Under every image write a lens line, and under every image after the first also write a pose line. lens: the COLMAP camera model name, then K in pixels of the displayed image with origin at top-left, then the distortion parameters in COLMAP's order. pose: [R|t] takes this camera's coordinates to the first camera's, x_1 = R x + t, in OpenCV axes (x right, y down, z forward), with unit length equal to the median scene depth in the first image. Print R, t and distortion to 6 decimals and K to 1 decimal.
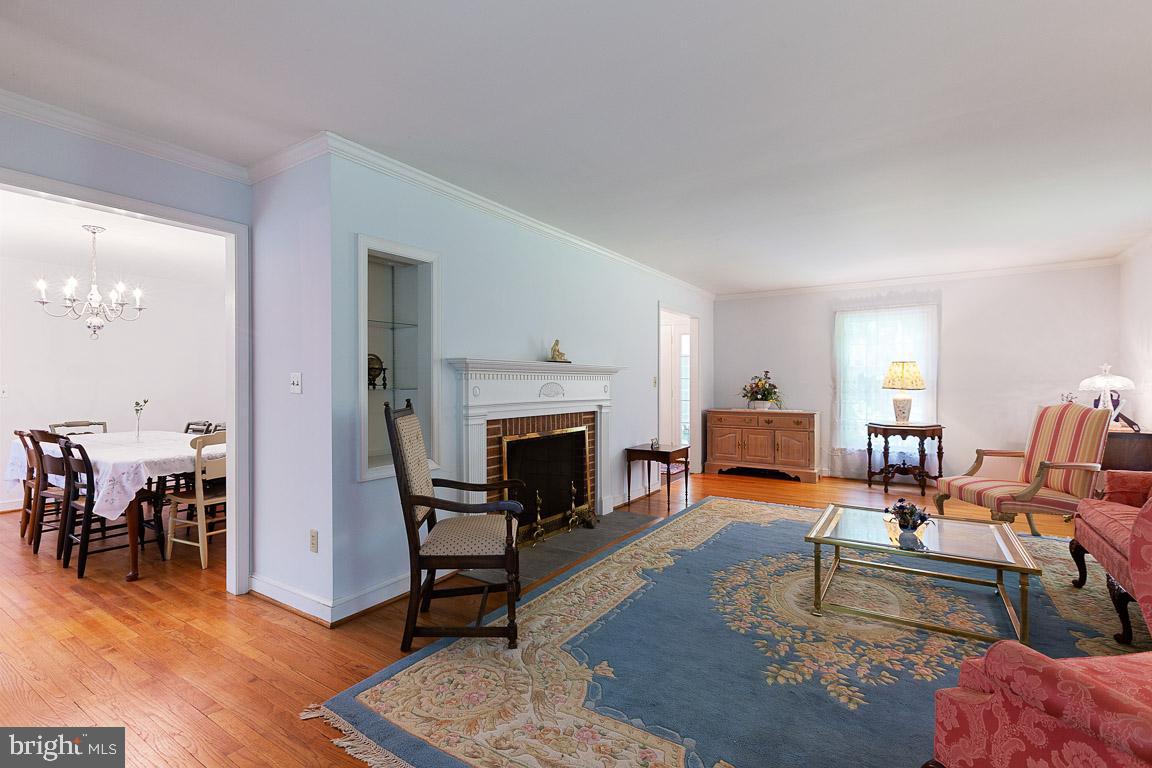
lens RADIAL K [[520.9, 0, 576.5], [0, 520.9, 384.2], [0, 0, 1]] dist [0.000001, -0.001135]
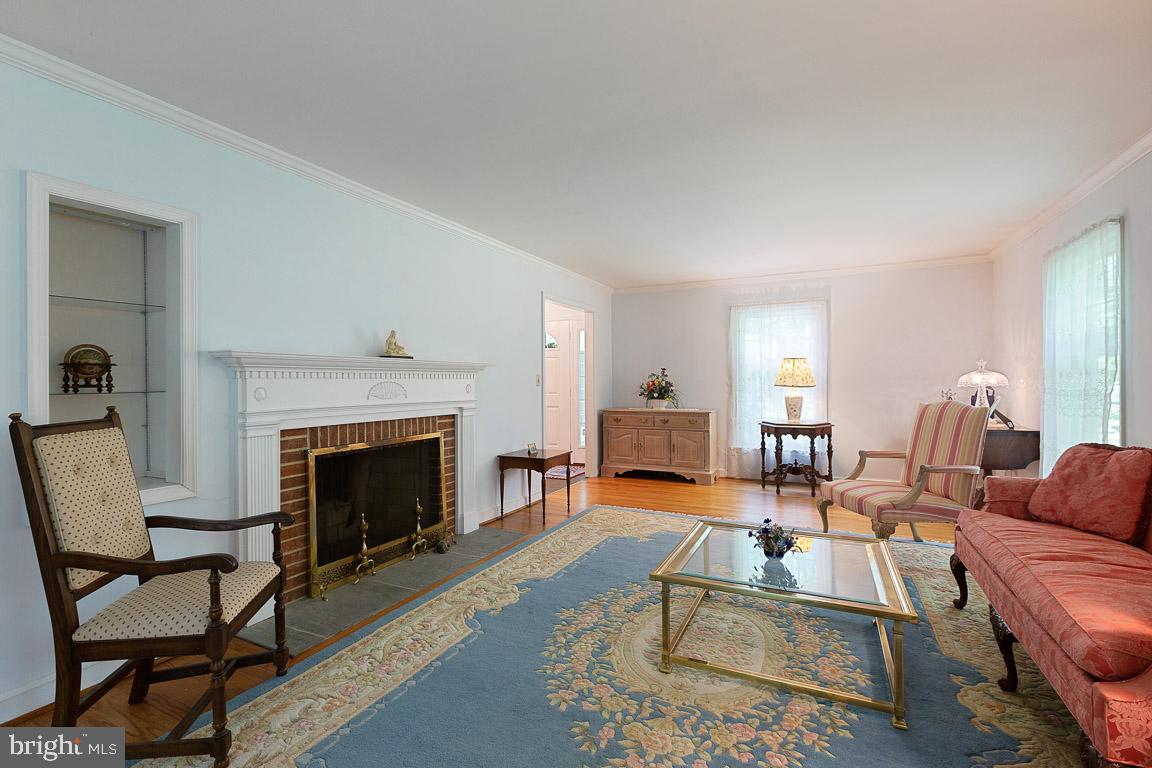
lens RADIAL K [[520.9, 0, 566.4], [0, 520.9, 378.7], [0, 0, 1]] dist [0.000001, -0.001135]
pose [[0.992366, -0.004355, 0.123255, 0.169513], [0.005294, 0.999959, -0.007286, -0.000863], [-0.123218, 0.007882, 0.992348, 0.175234]]
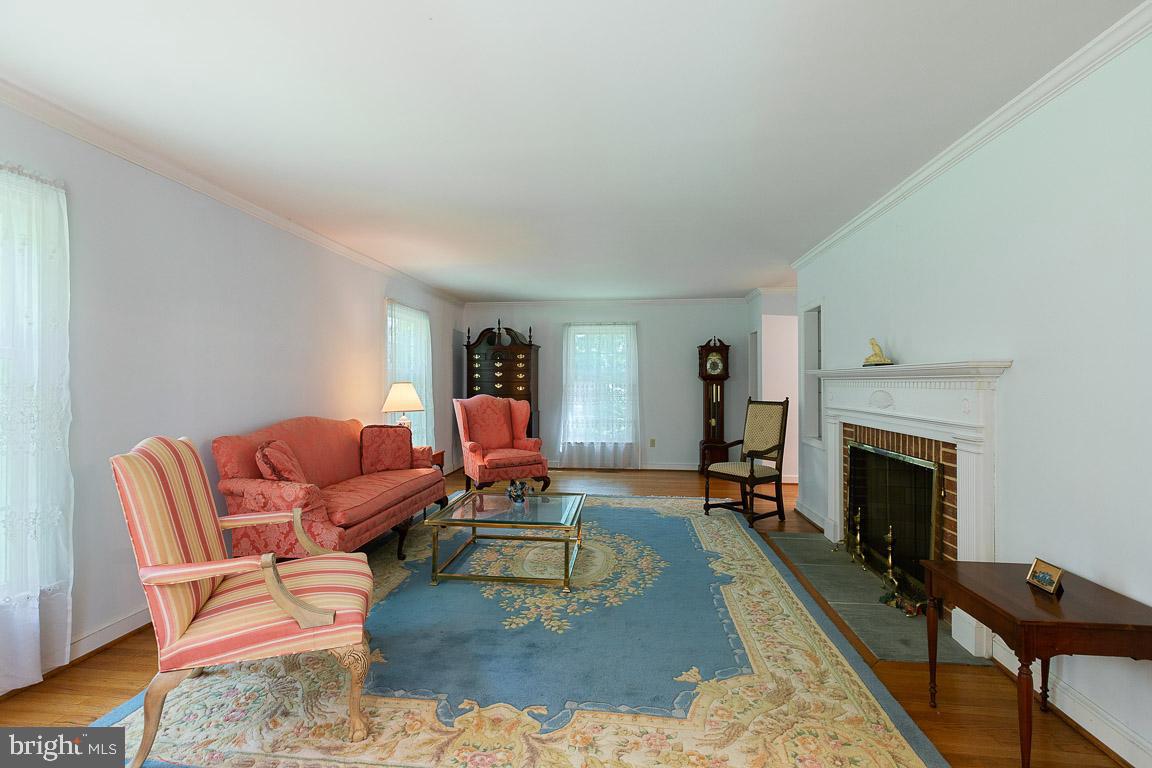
lens RADIAL K [[520.9, 0, 587.6], [0, 520.9, 383.9], [0, 0, 1]] dist [0.000001, -0.001135]
pose [[-0.873201, 0.002050, -0.487357, 0.934279], [-0.000692, 0.999985, 0.005447, -0.022084], [0.487361, 0.005093, -0.873186, 1.853417]]
